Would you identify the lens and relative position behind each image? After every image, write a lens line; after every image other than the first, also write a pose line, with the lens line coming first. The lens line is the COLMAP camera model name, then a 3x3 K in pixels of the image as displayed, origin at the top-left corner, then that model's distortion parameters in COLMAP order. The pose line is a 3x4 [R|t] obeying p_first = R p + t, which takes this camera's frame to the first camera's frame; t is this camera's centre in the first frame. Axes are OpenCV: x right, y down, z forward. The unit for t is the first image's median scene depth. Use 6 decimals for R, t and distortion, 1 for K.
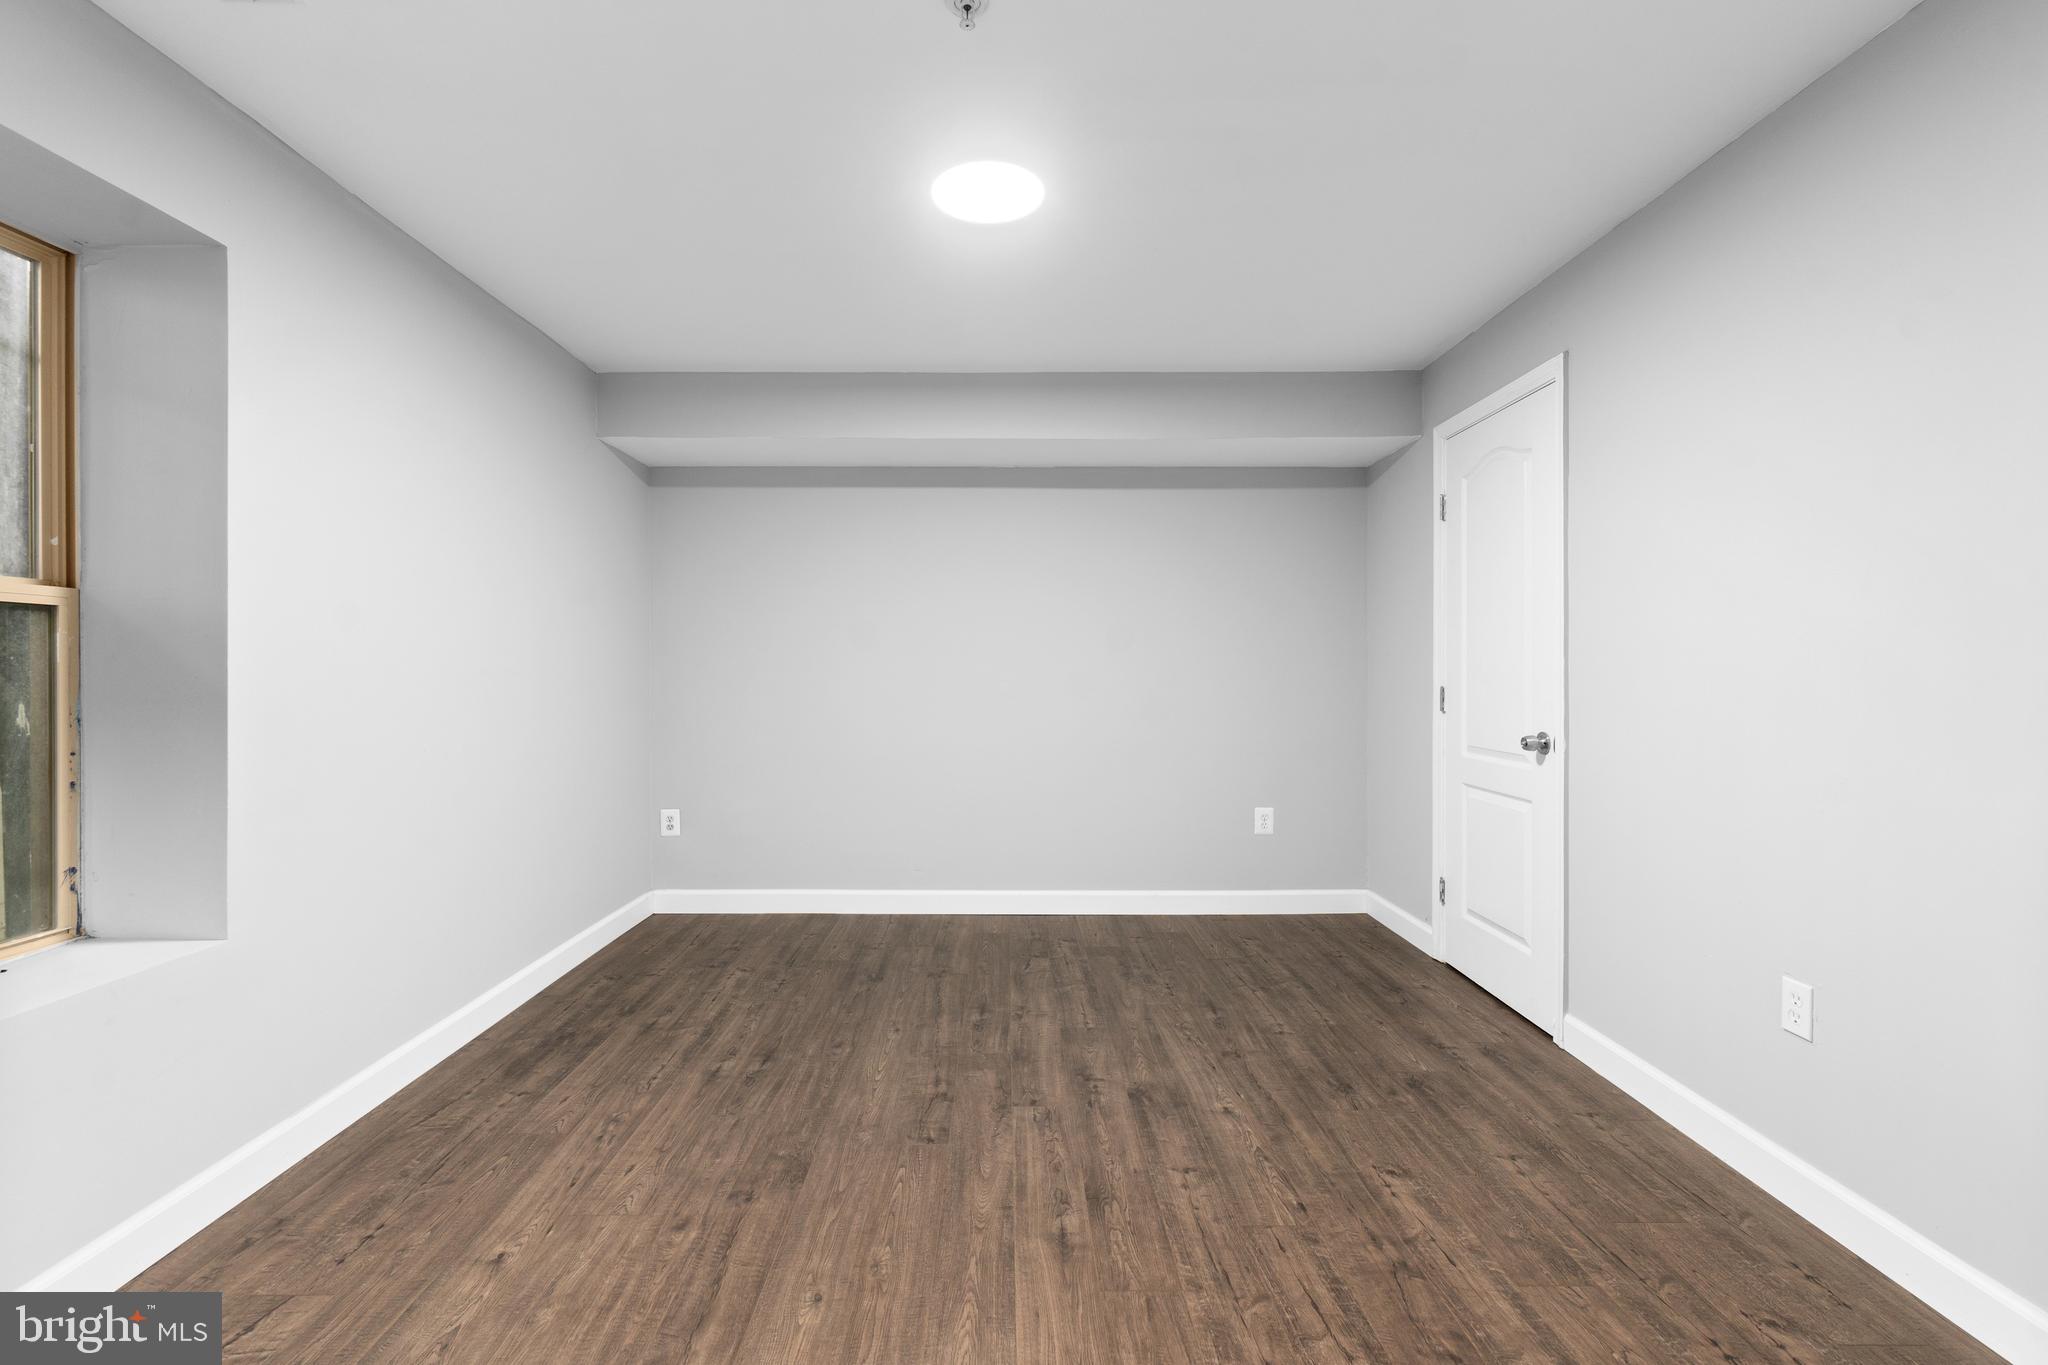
lens RADIAL K [[889.5, 0, 1031.3], [0, 889.5, 669.6], [0, 0, 1]] dist [0.008473, 0.000843]
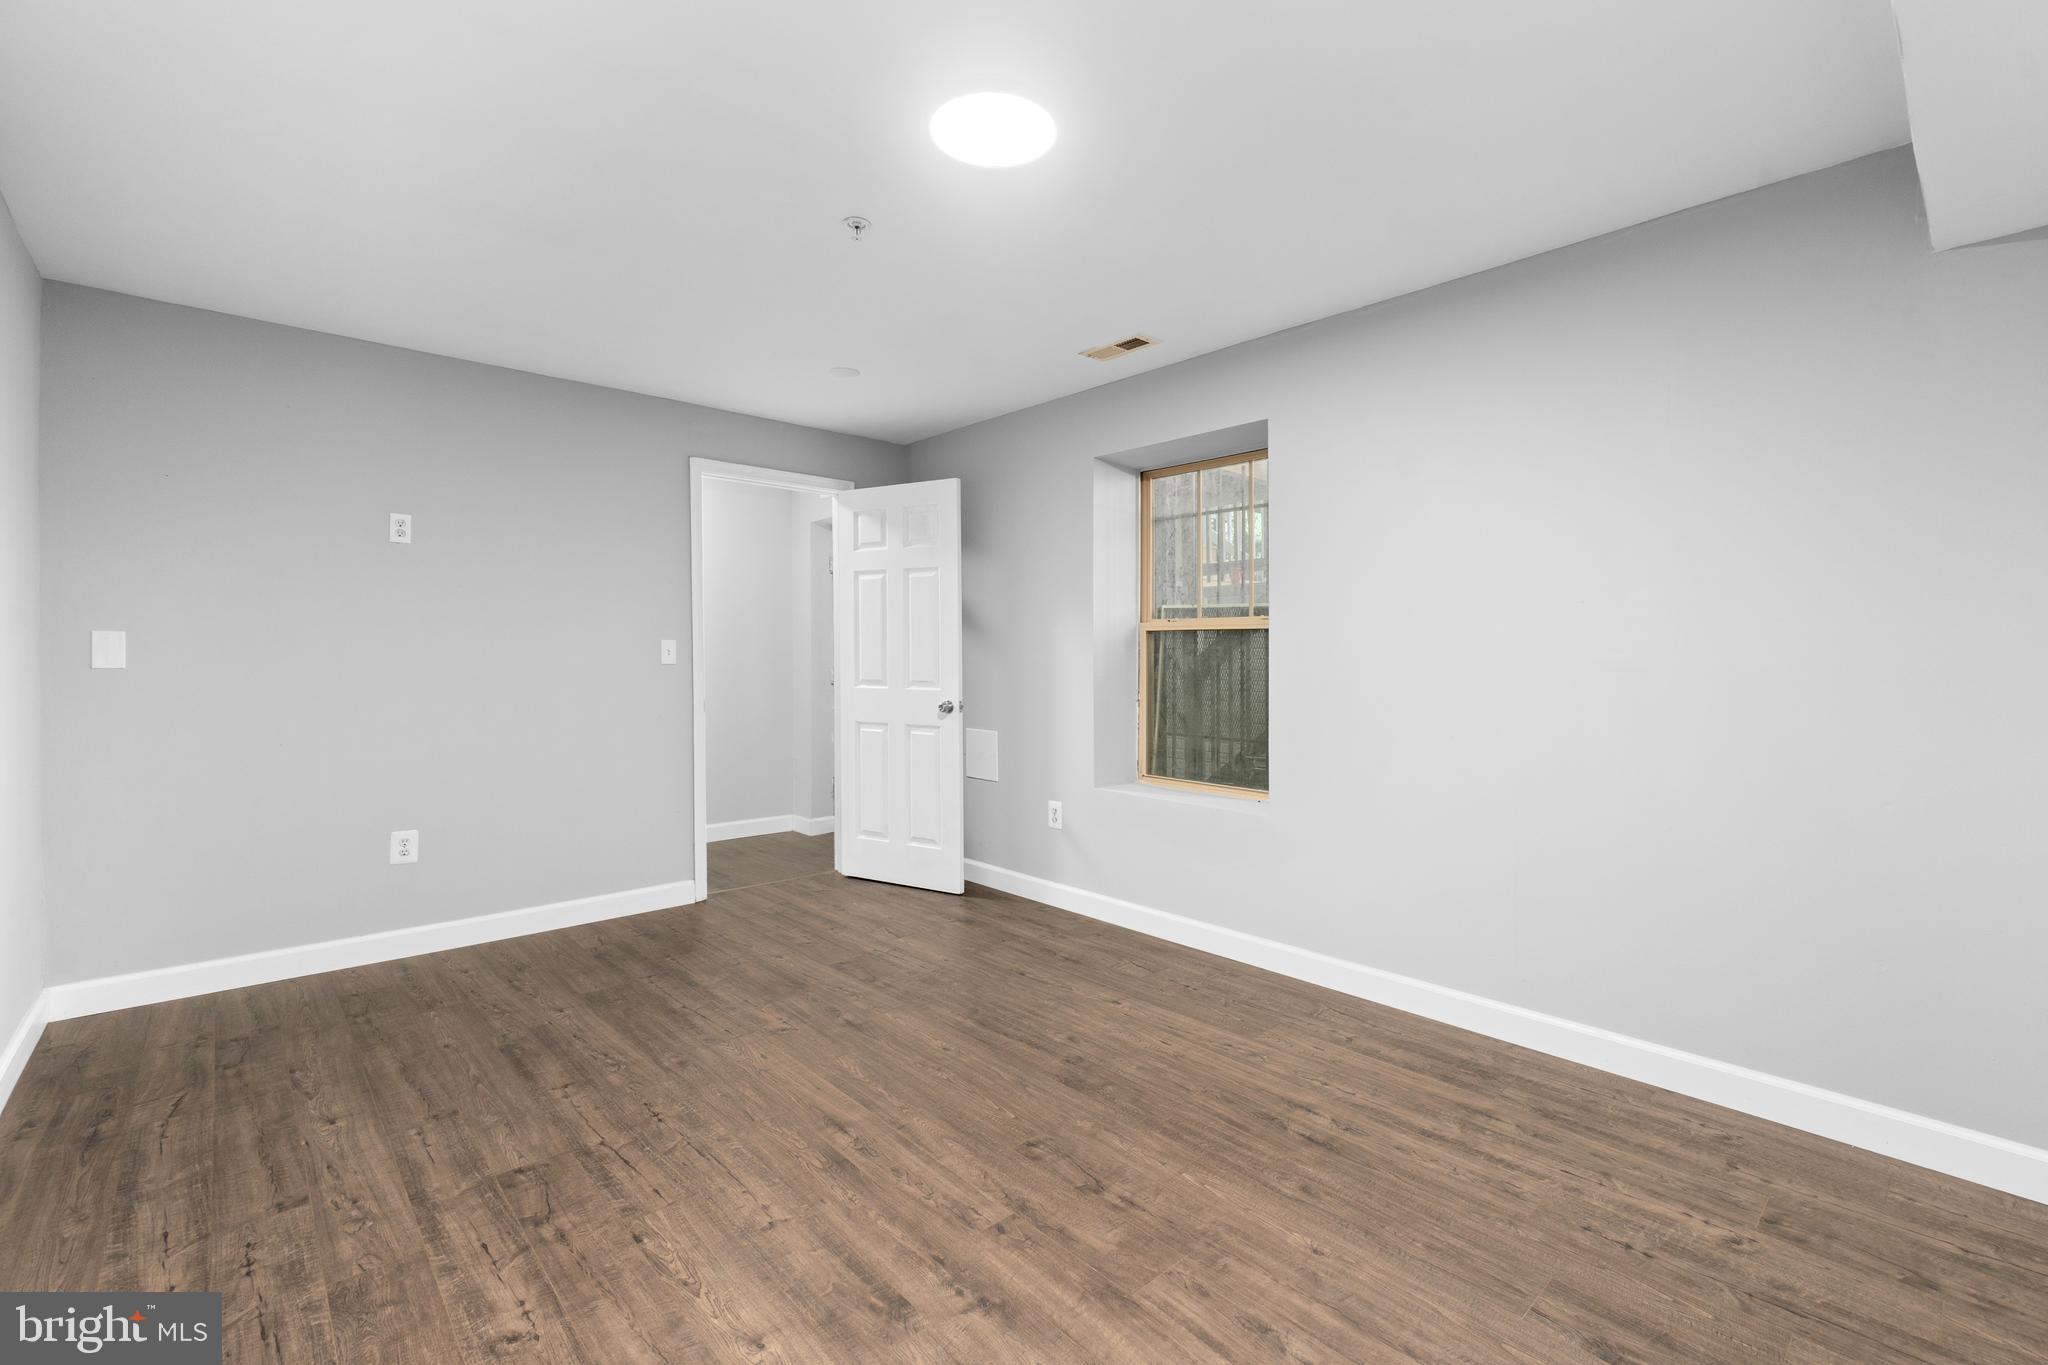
lens RADIAL K [[889.5, 0, 1022.5], [0, 889.5, 675.6], [0, 0, 1]] dist [0.008473, 0.000843]
pose [[-0.759475, 0.008412, -0.650483, 0.527607], [-0.006208, 0.999777, 0.020177, -0.011239], [0.650507, 0.019362, -0.759253, 1.721752]]
